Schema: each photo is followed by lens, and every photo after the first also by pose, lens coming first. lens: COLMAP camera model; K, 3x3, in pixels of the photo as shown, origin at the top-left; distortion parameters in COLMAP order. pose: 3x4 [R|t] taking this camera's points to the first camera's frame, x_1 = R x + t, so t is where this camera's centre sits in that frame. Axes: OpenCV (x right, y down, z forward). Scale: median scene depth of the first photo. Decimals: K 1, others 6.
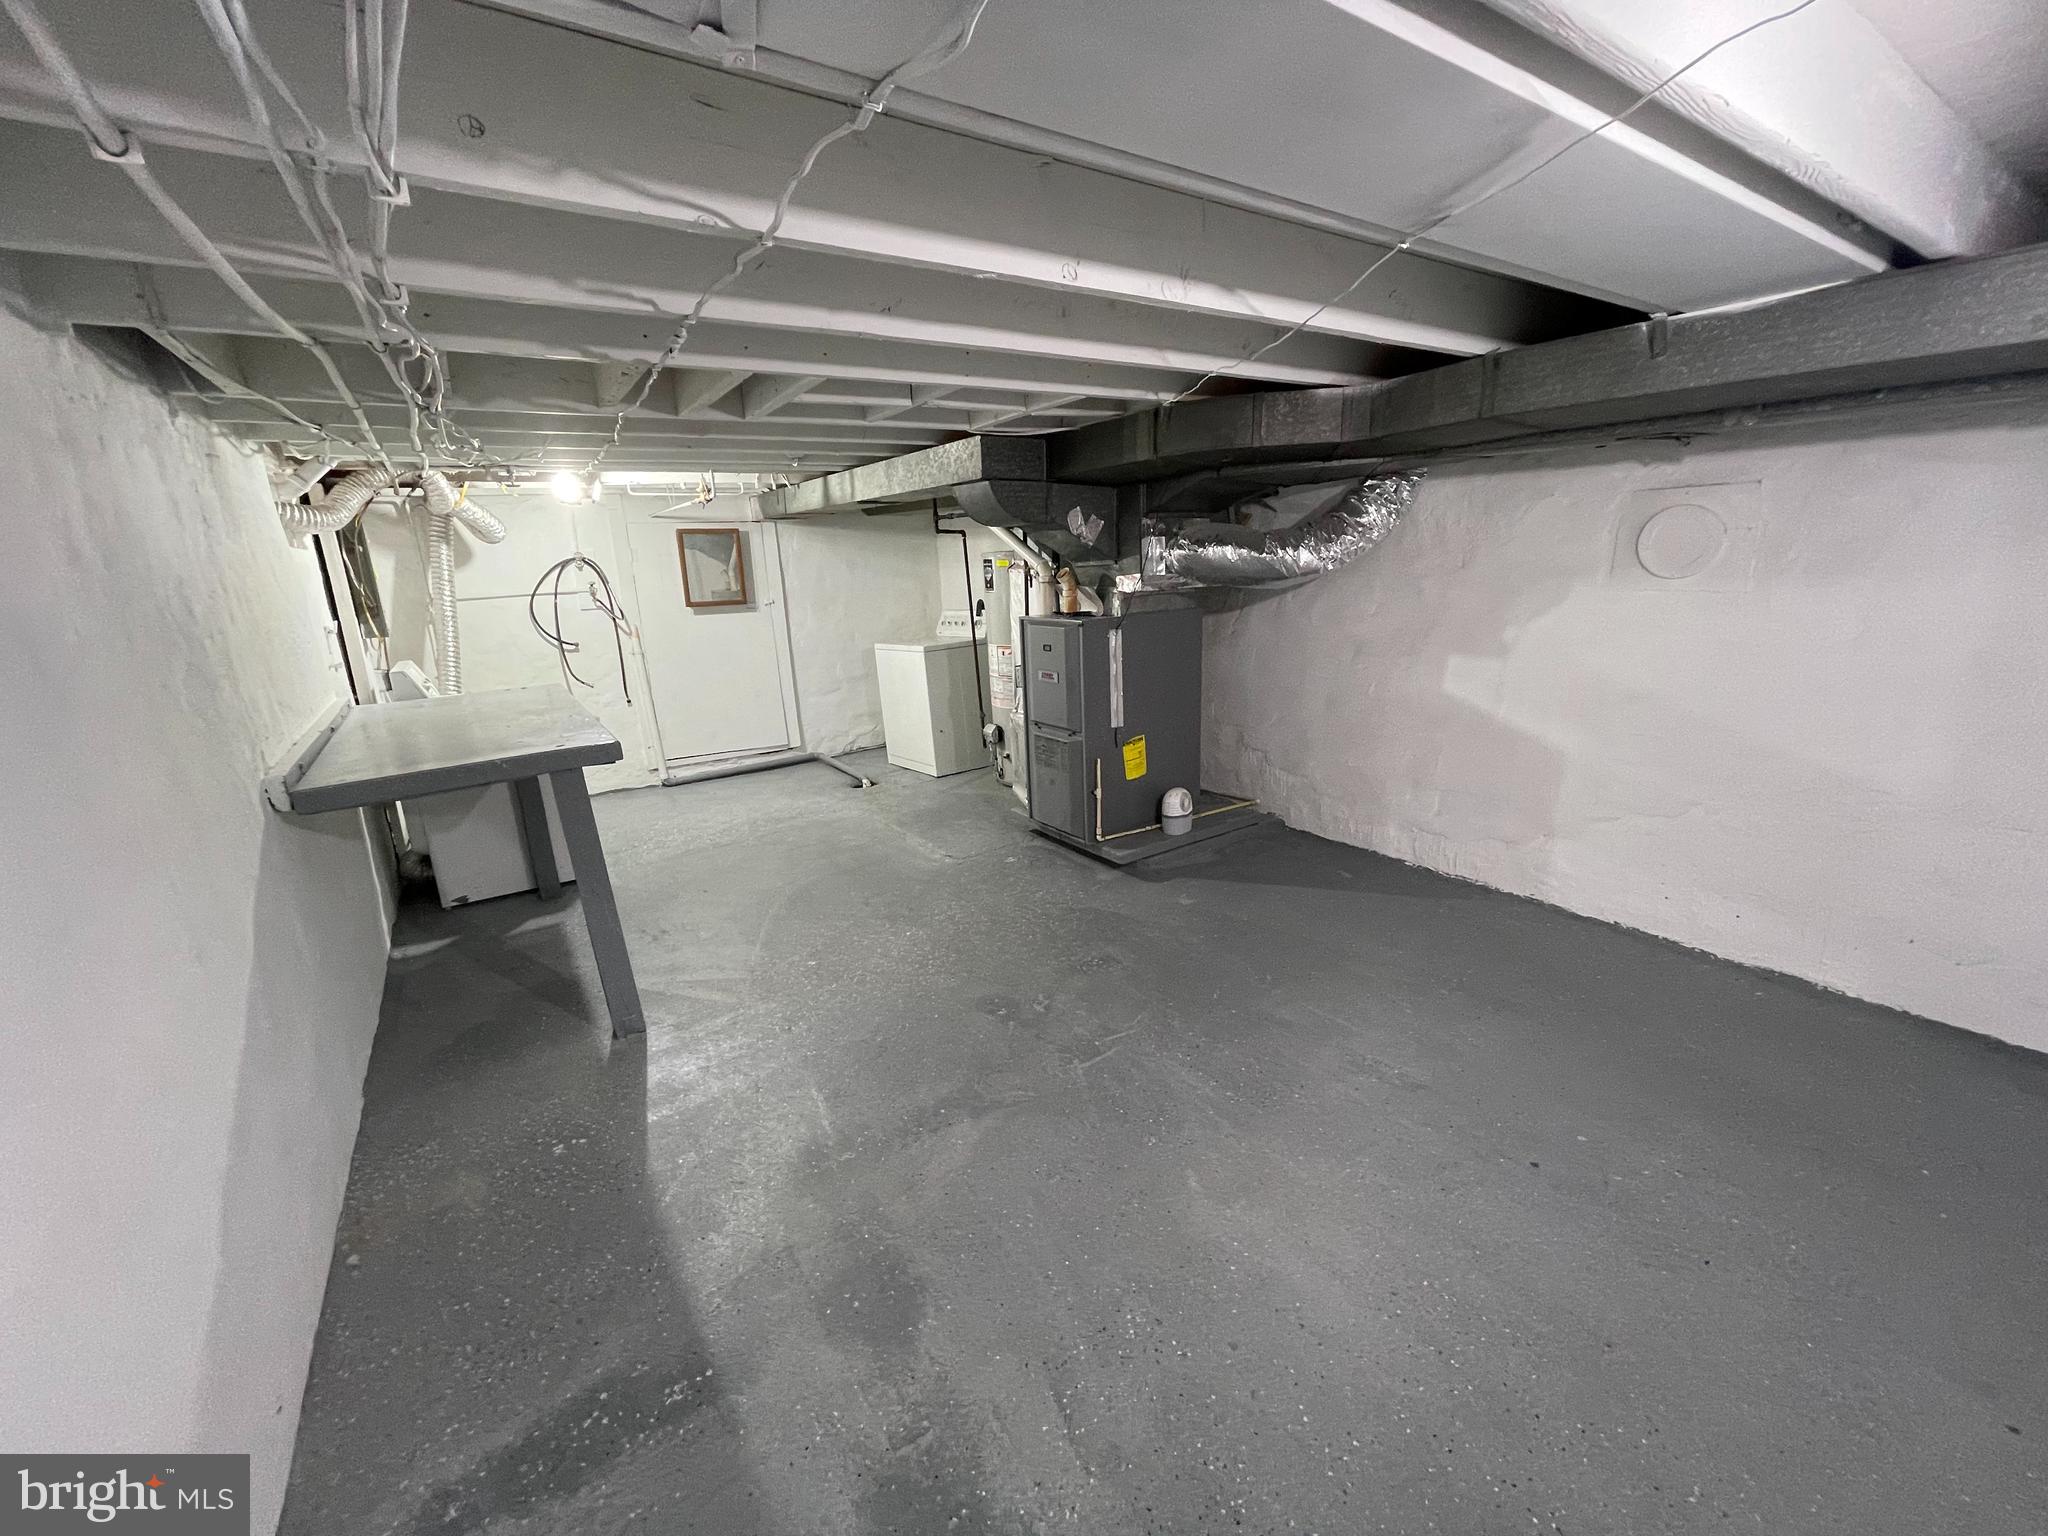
lens RADIAL K [[824.0, 0, 1024.3], [0, 824.0, 771.2], [0, 0, 1]] dist [-0.002366, 0.001152]
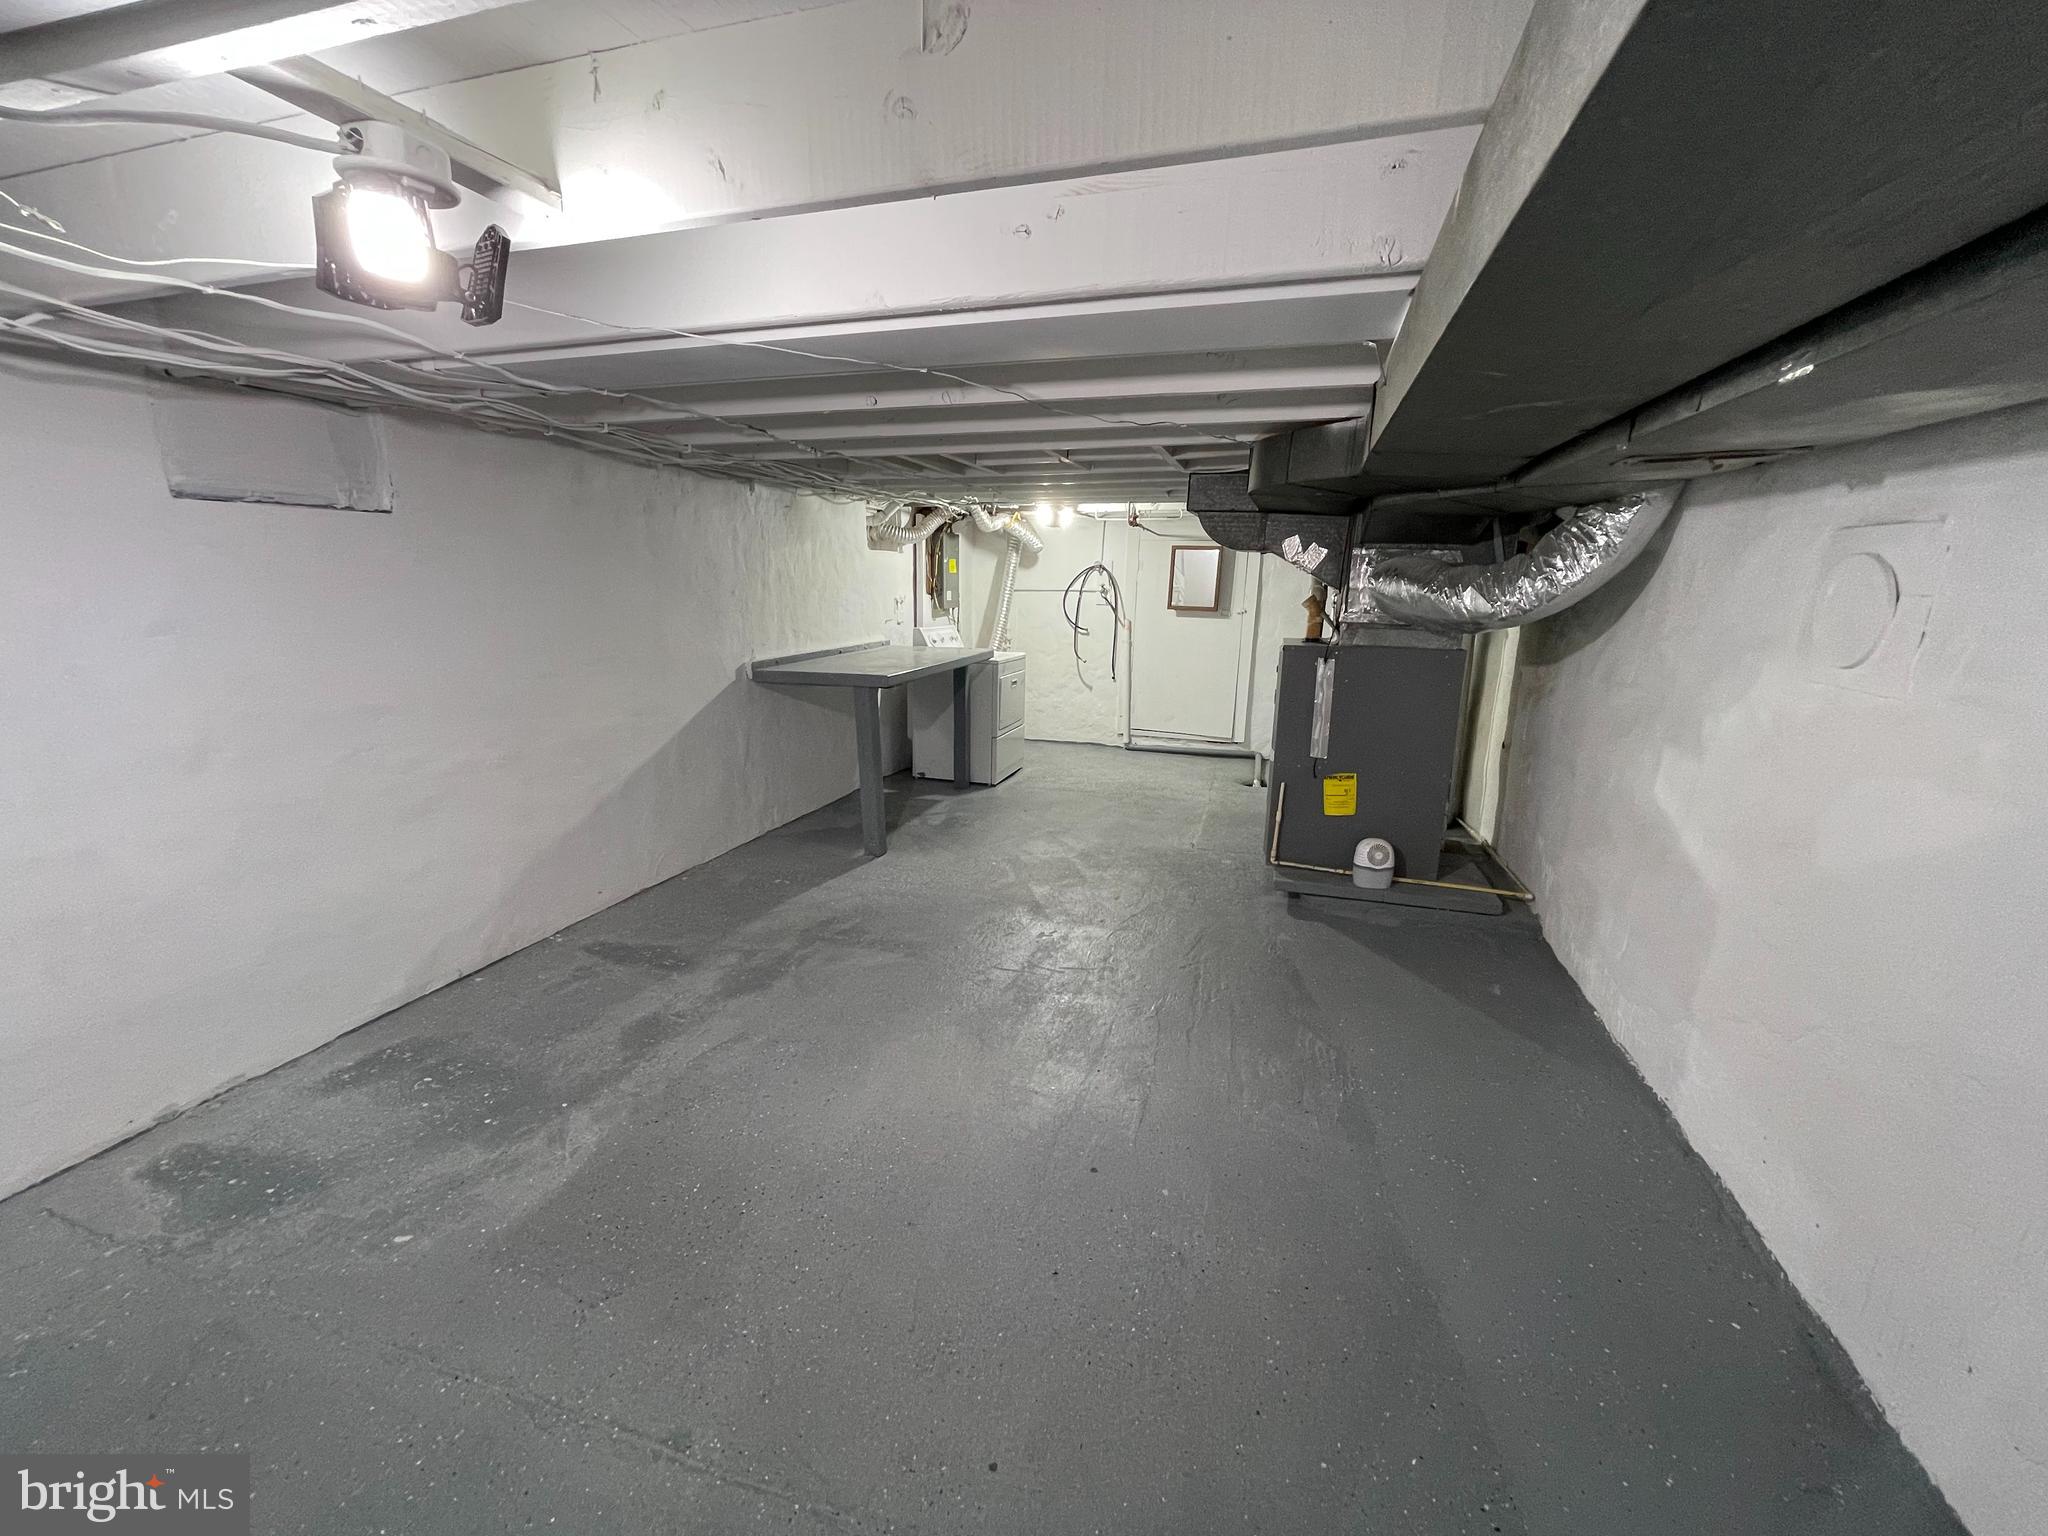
lens RADIAL K [[824.0, 0, 1024.0], [0, 824.0, 769.3], [0, 0, 1]] dist [-0.002366, 0.001152]
pose [[0.630224, 0.225430, -0.742966, 0.609734], [-0.236688, 0.967155, 0.092682, -0.047029], [0.739457, 0.117441, 0.662881, 0.086436]]
